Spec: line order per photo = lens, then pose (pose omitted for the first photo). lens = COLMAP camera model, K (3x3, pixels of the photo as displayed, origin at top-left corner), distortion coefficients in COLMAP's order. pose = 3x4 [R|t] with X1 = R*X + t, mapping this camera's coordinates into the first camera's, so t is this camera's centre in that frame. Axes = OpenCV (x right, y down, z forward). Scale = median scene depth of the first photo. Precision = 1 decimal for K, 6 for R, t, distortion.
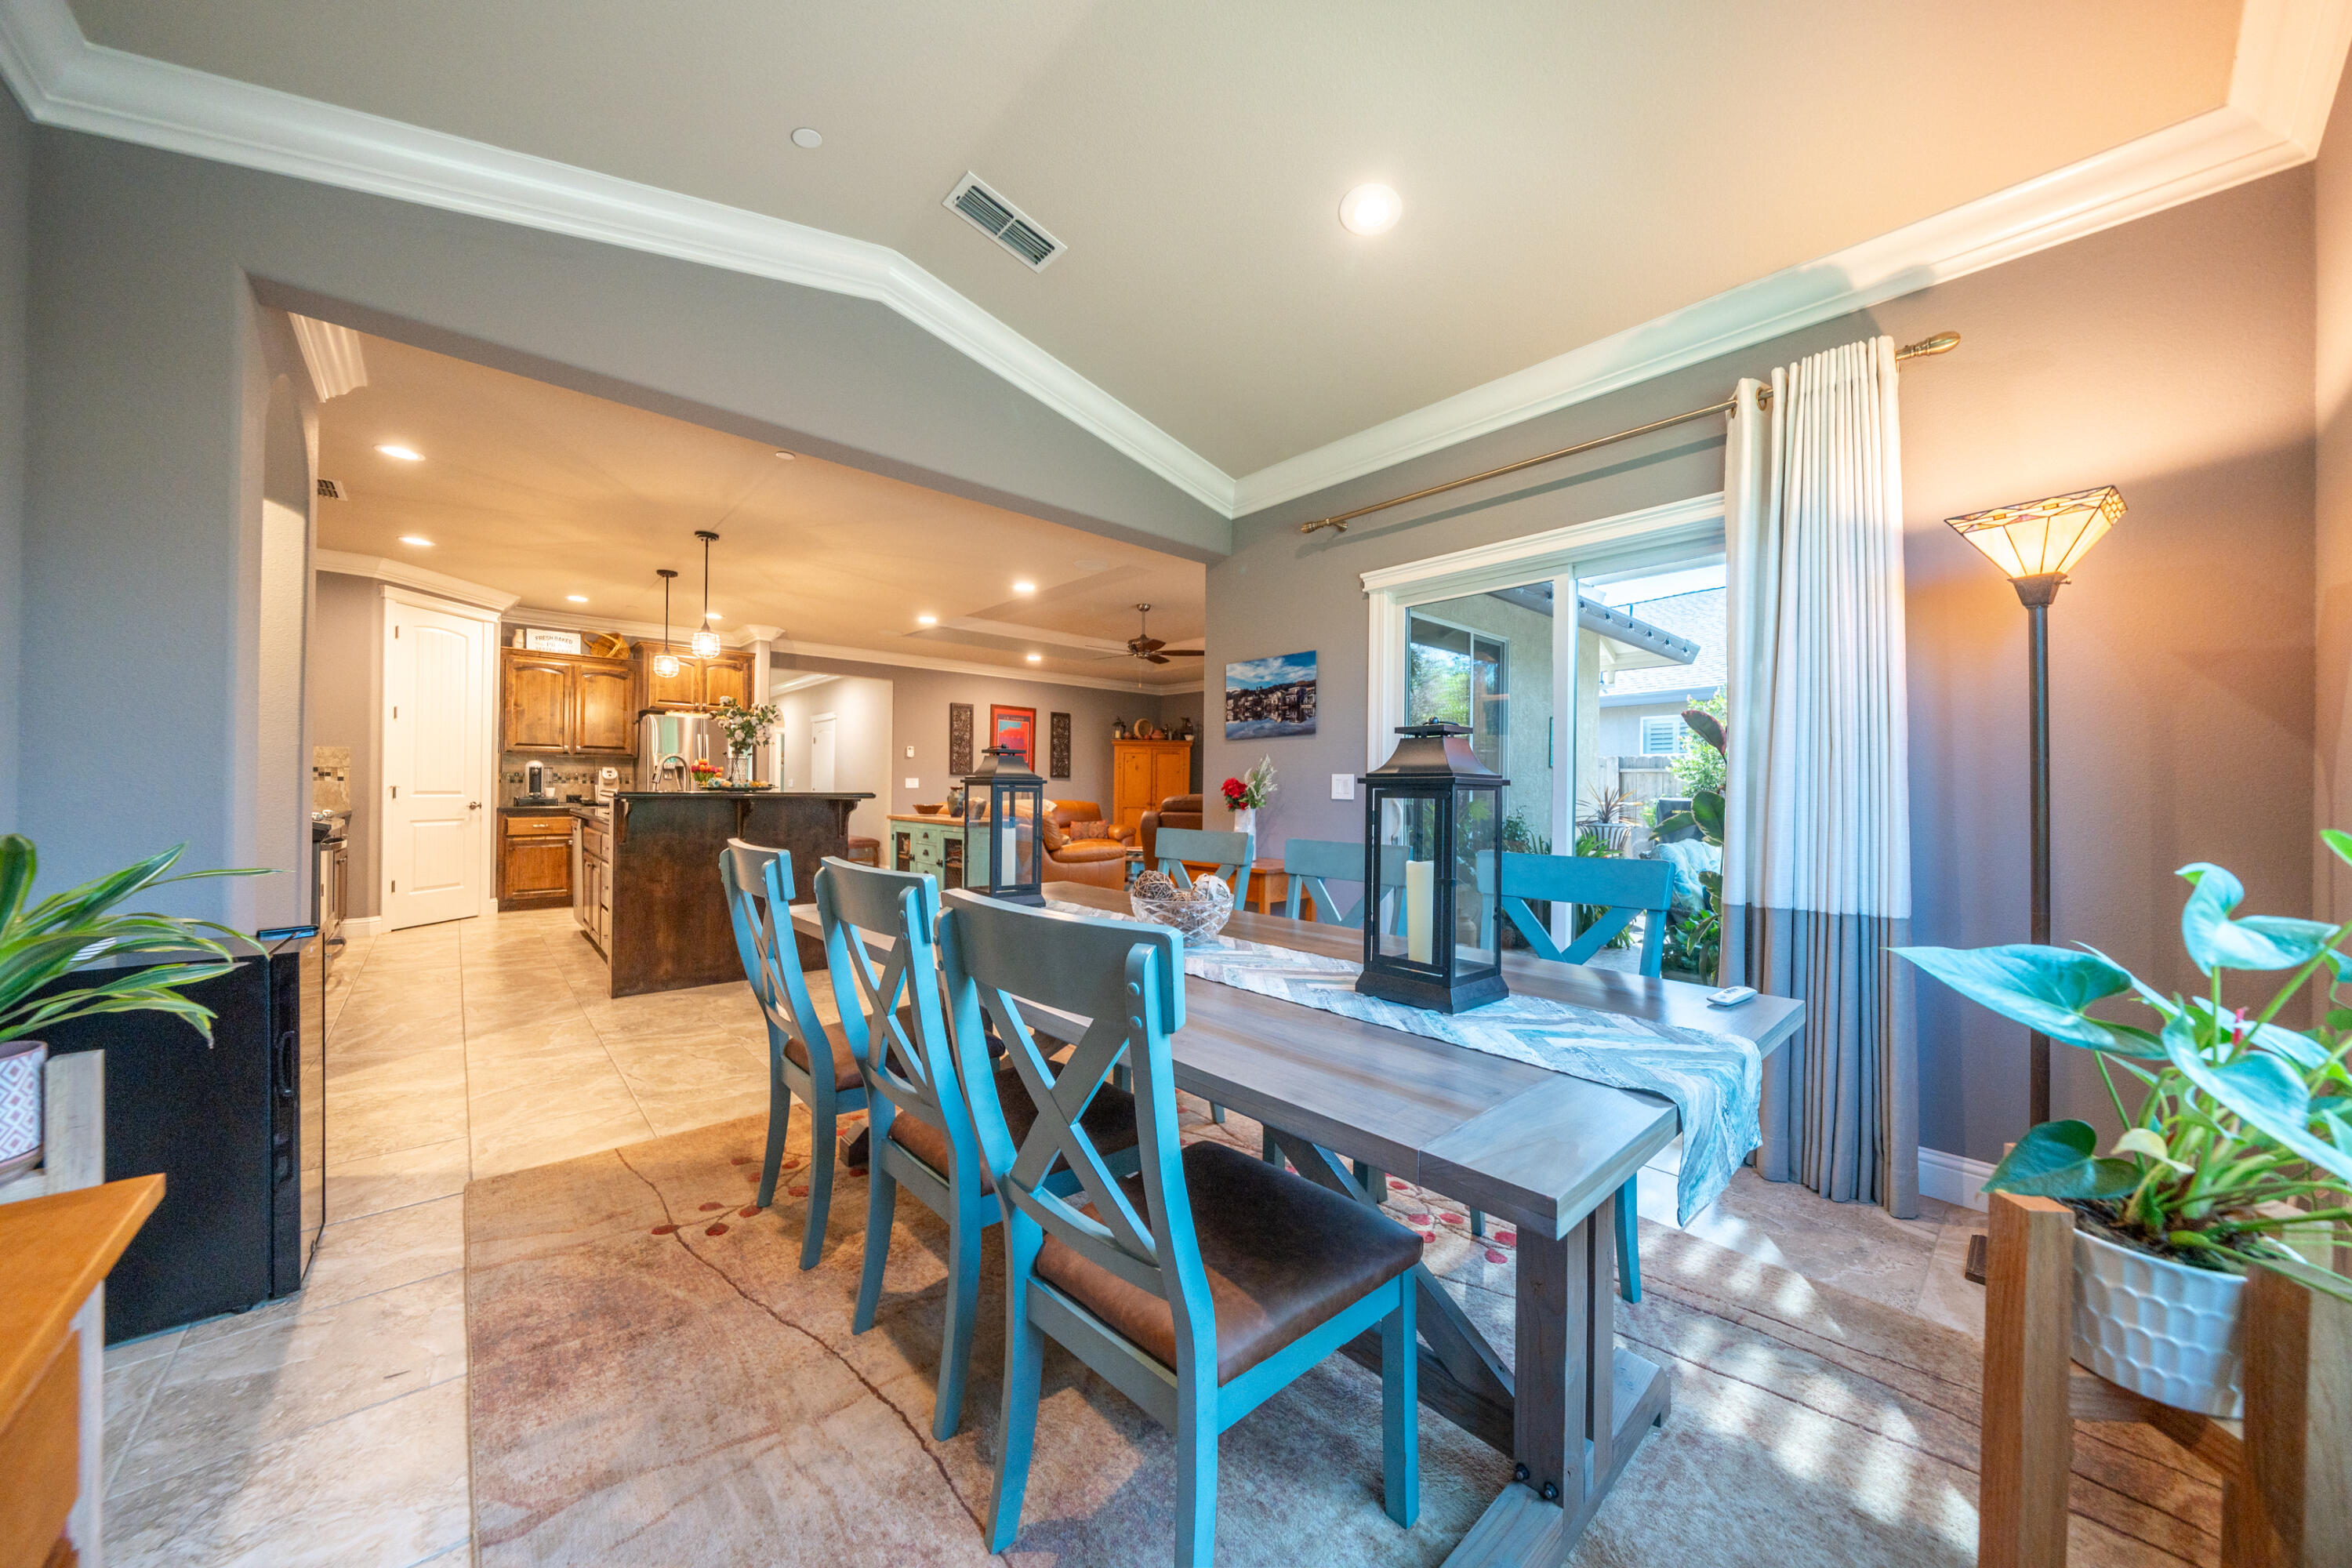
lens RADIAL K [[808.1, 0, 1180.2], [0, 808.1, 782.9], [0, 0, 1]] dist [-0.003912, -0.000293]
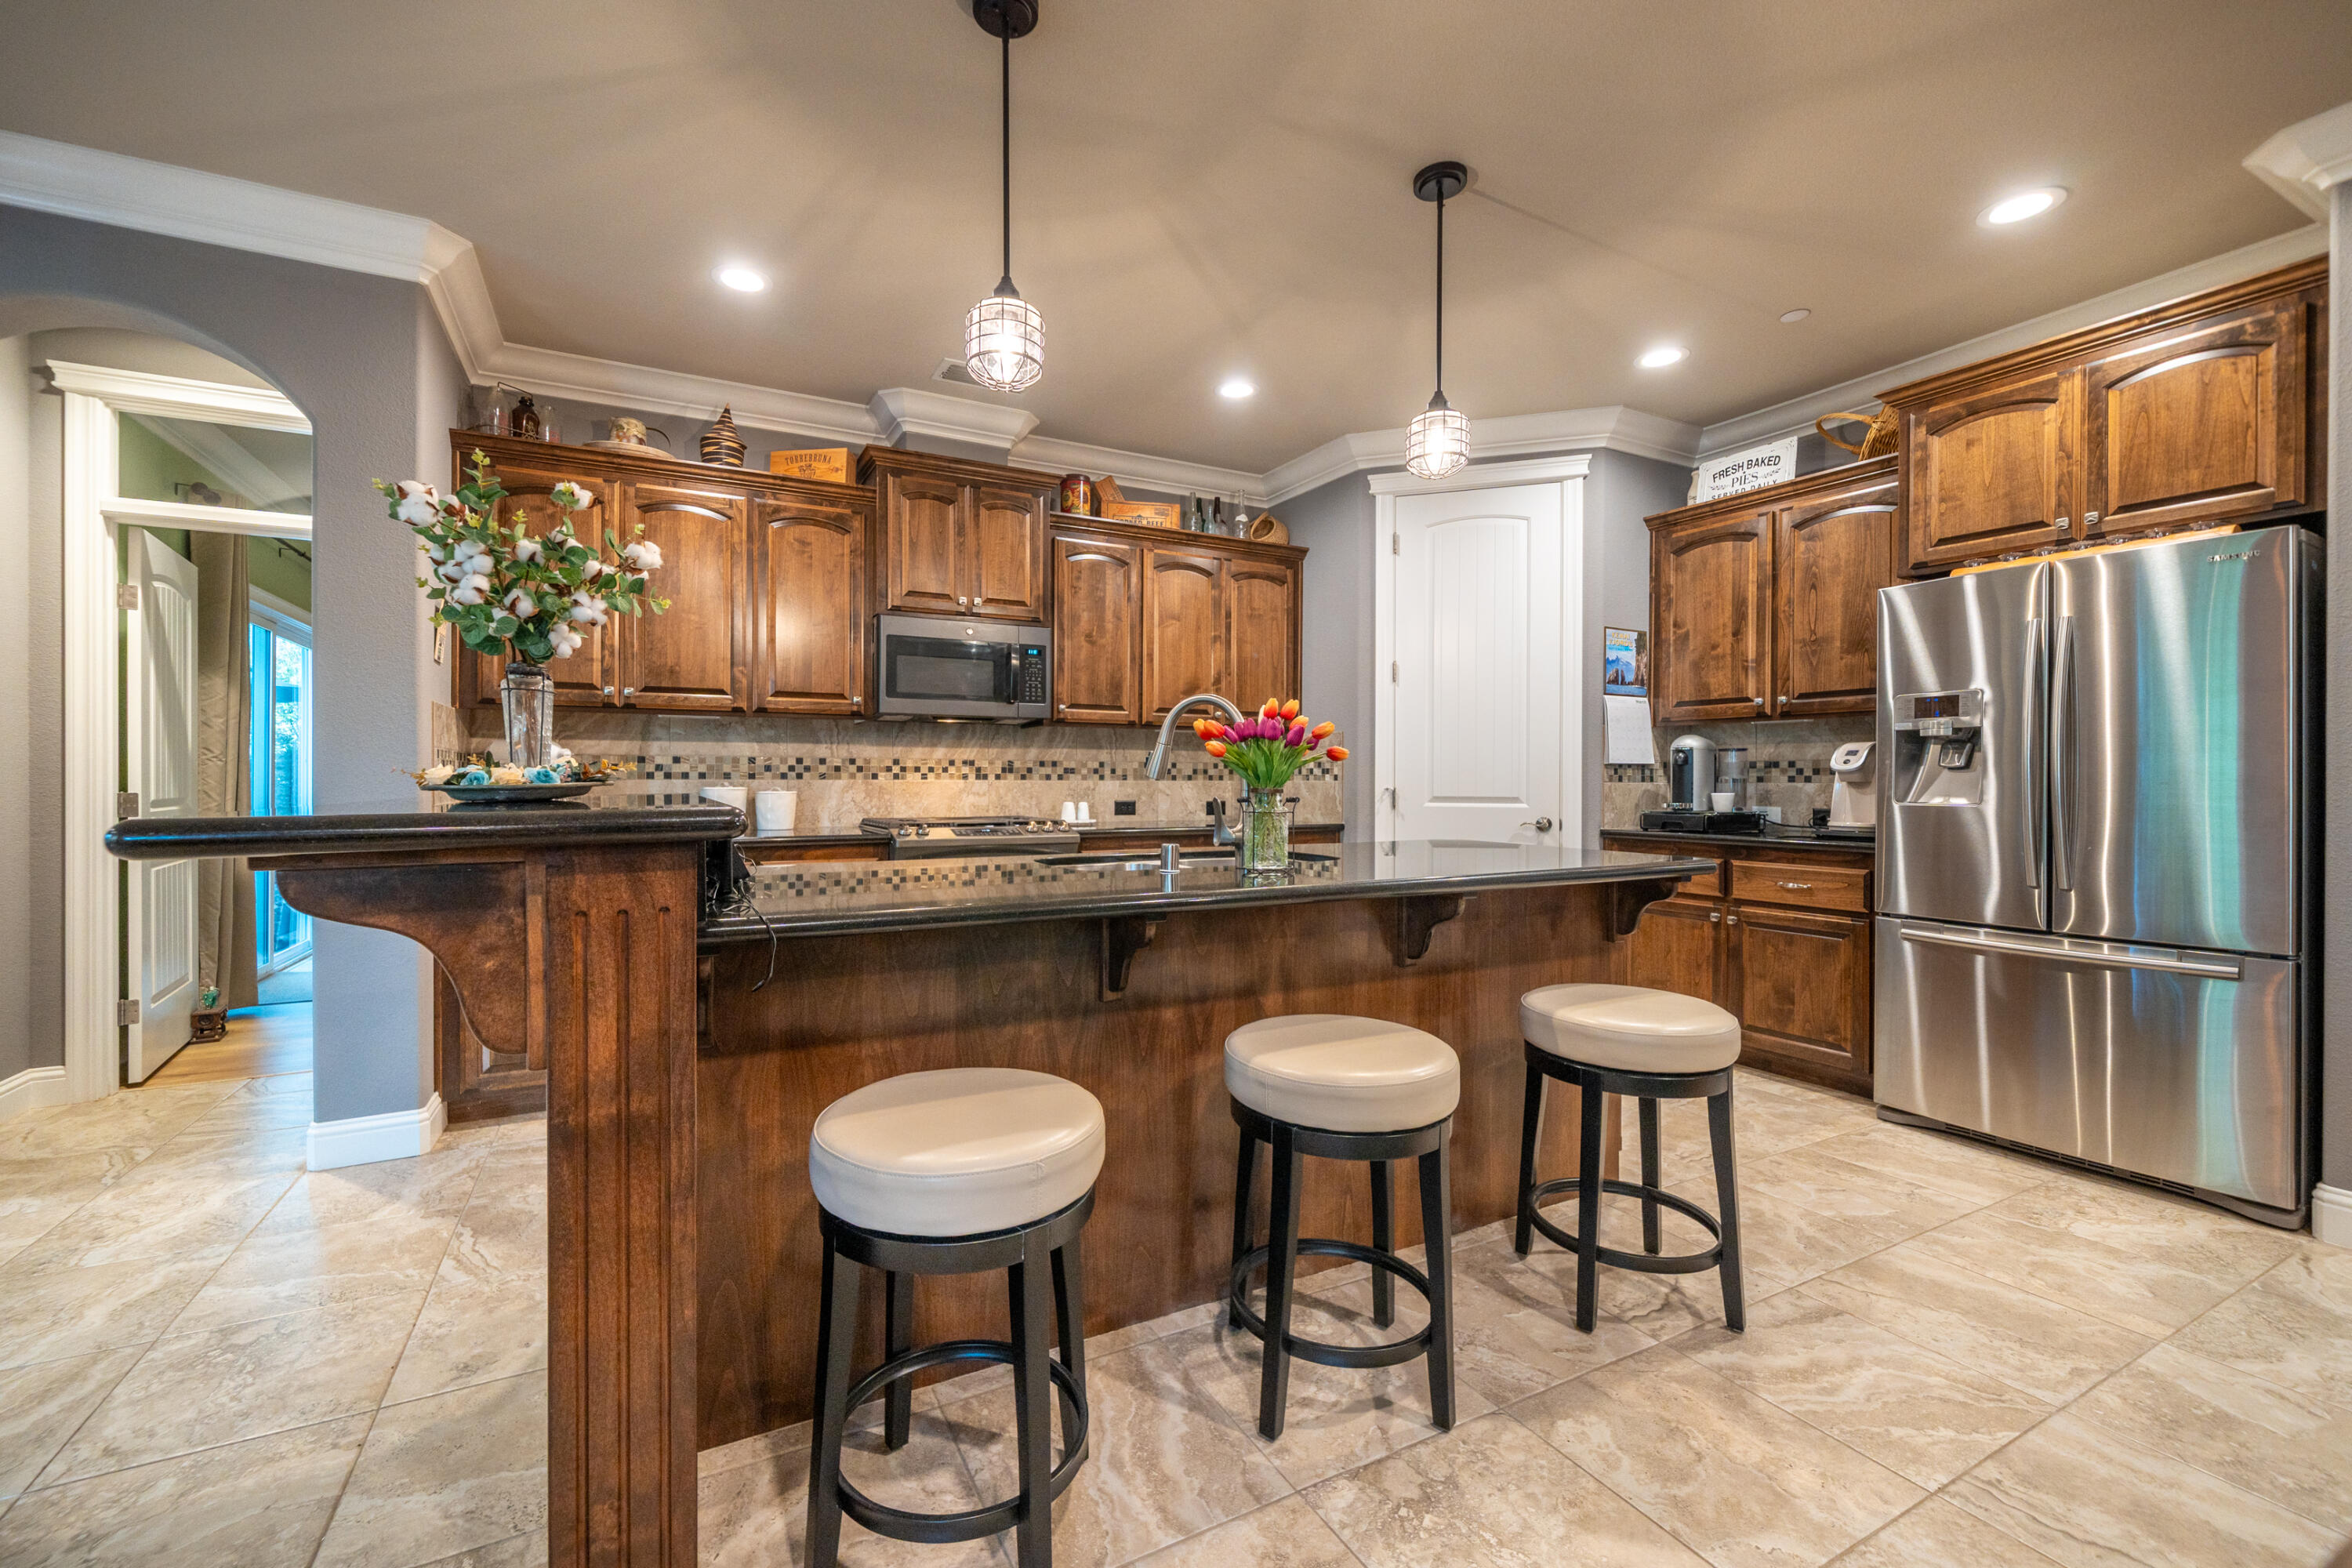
lens RADIAL K [[945.5, 0, 1118.7], [0, 945.5, 786.7], [0, 0, 1]] dist [-0.002330, 0.000006]
pose [[-0.275759, 0.002075, -0.961225, -0.169985], [0.004496, 0.999990, 0.000869, 0.000594], [0.961216, -0.004082, -0.275765, 0.826716]]
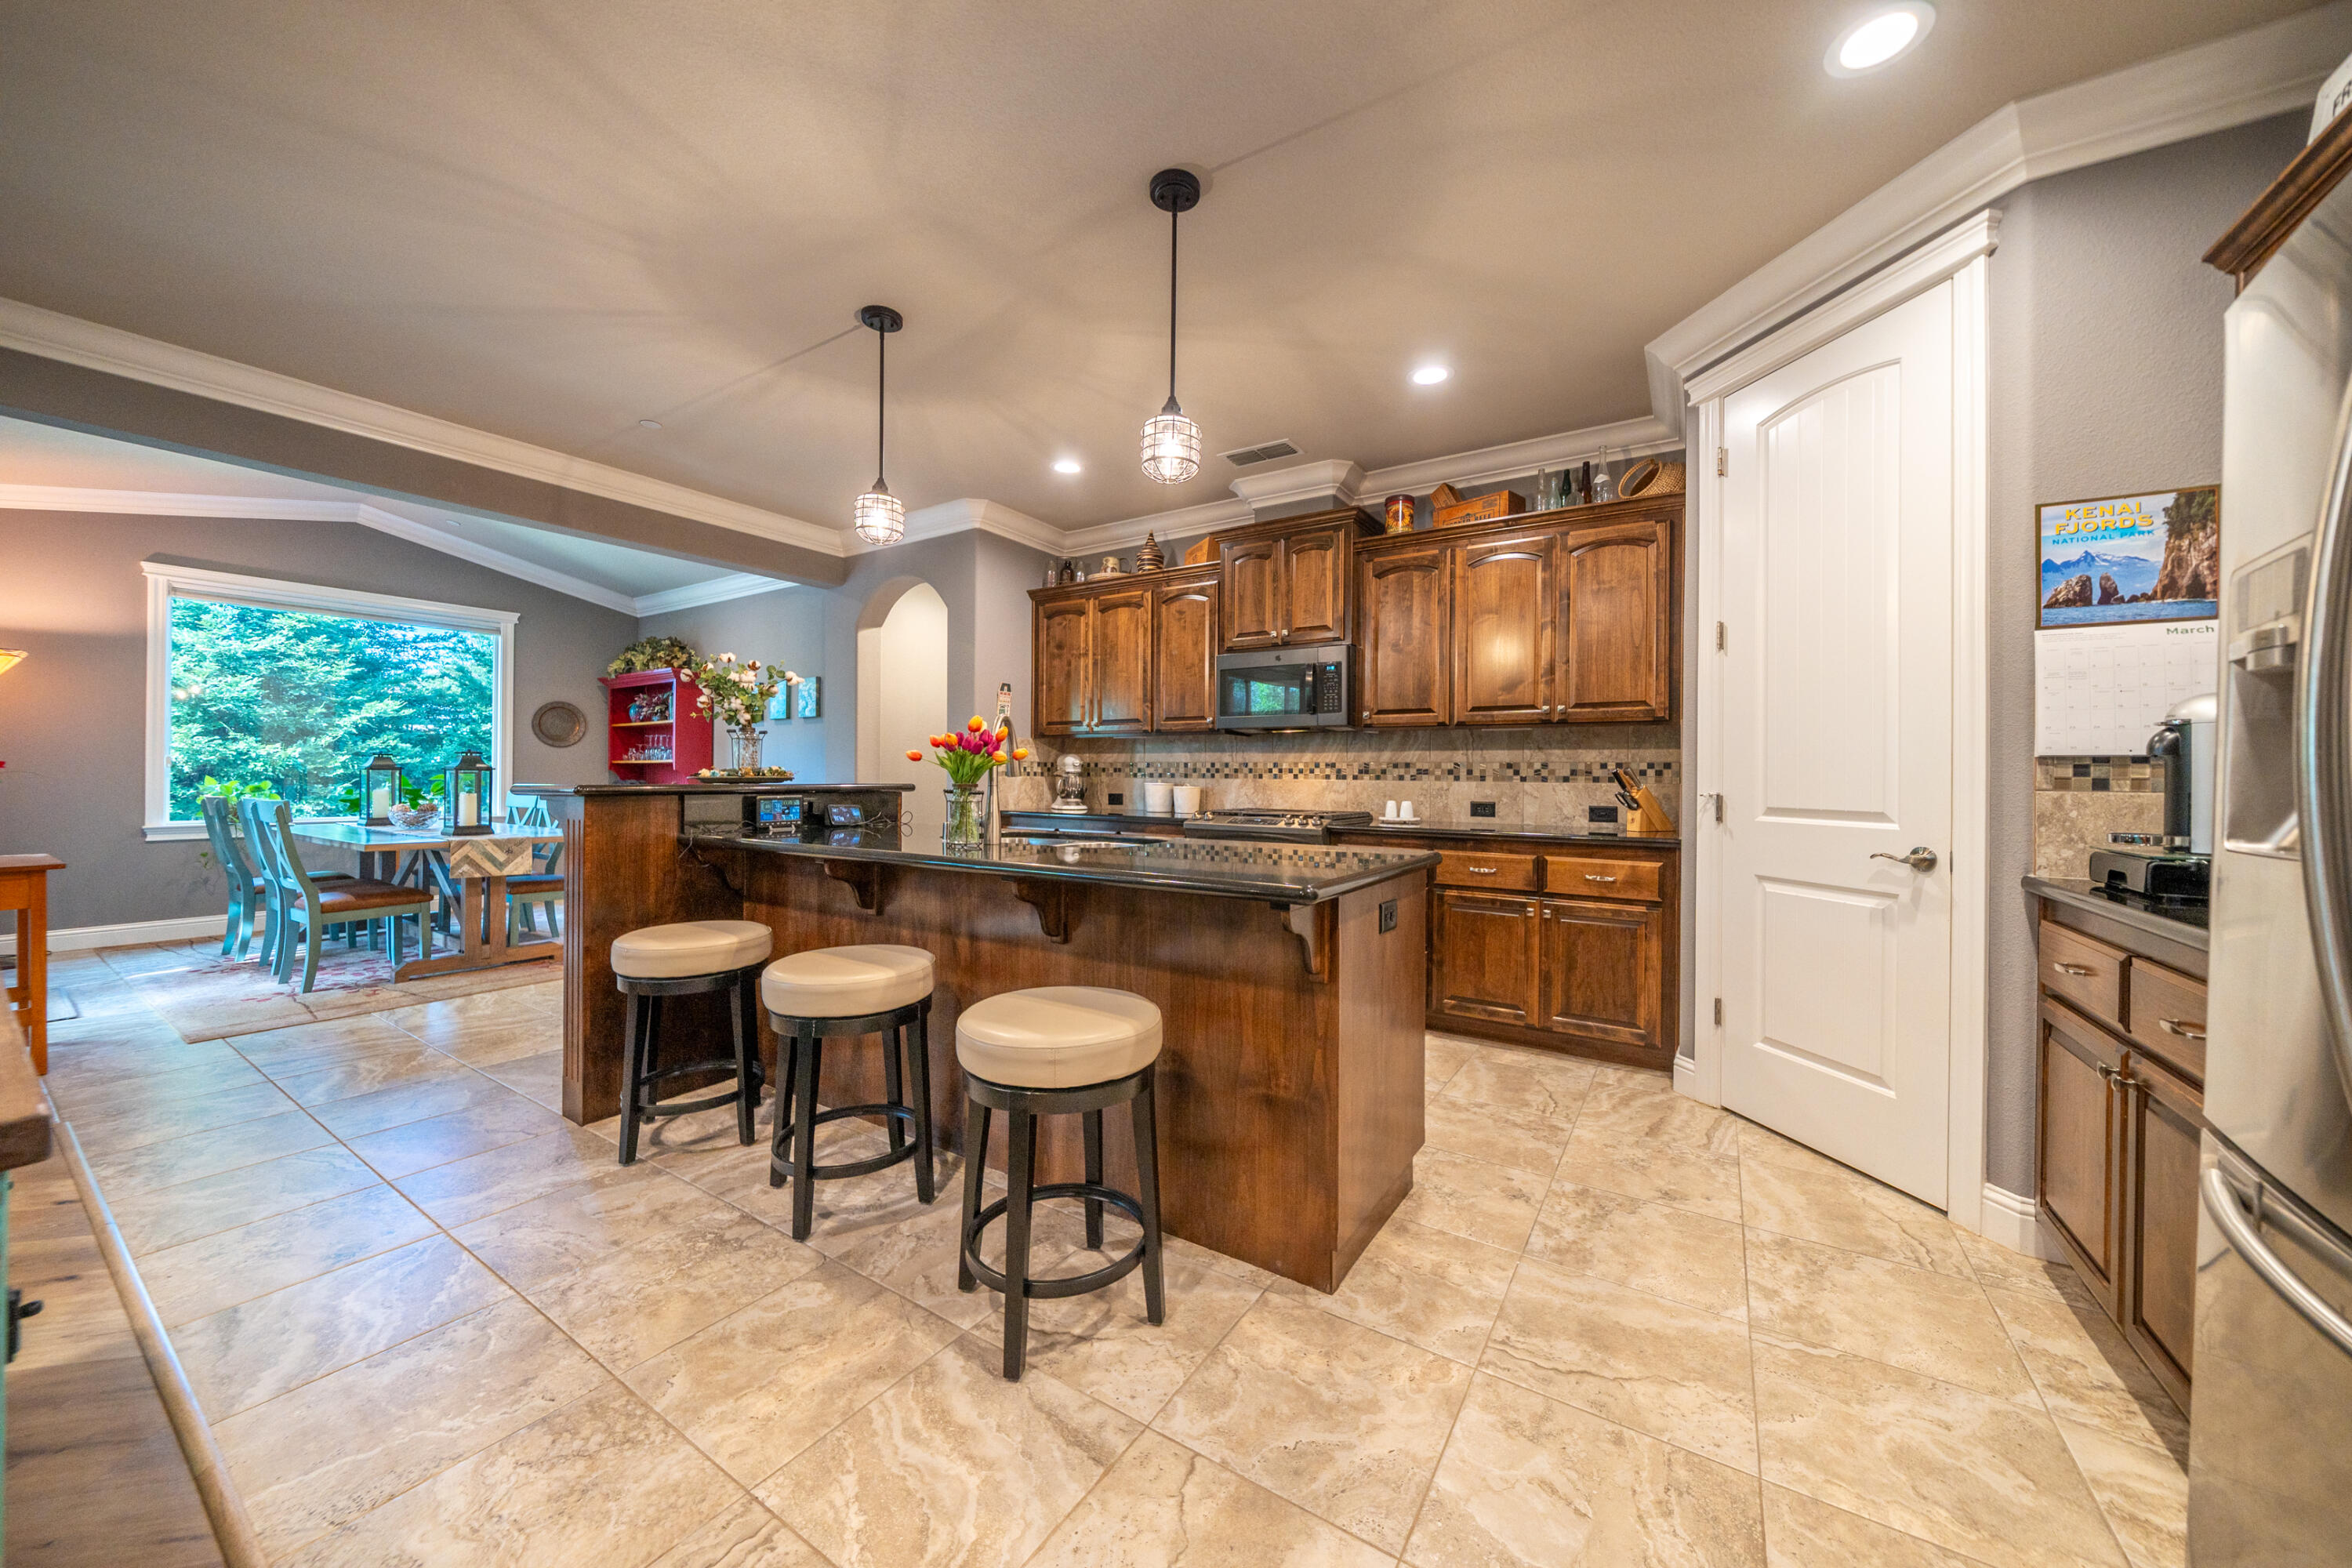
lens RADIAL K [[808.1, 0, 1180.2], [0, 808.1, 782.9], [0, 0, 1]] dist [-0.003912, -0.000293]
pose [[-0.964926, -0.011416, -0.262274, -0.460449], [-0.011508, 0.999933, -0.001183, 0.000841], [0.262270, 0.001877, -0.964993, 1.134158]]
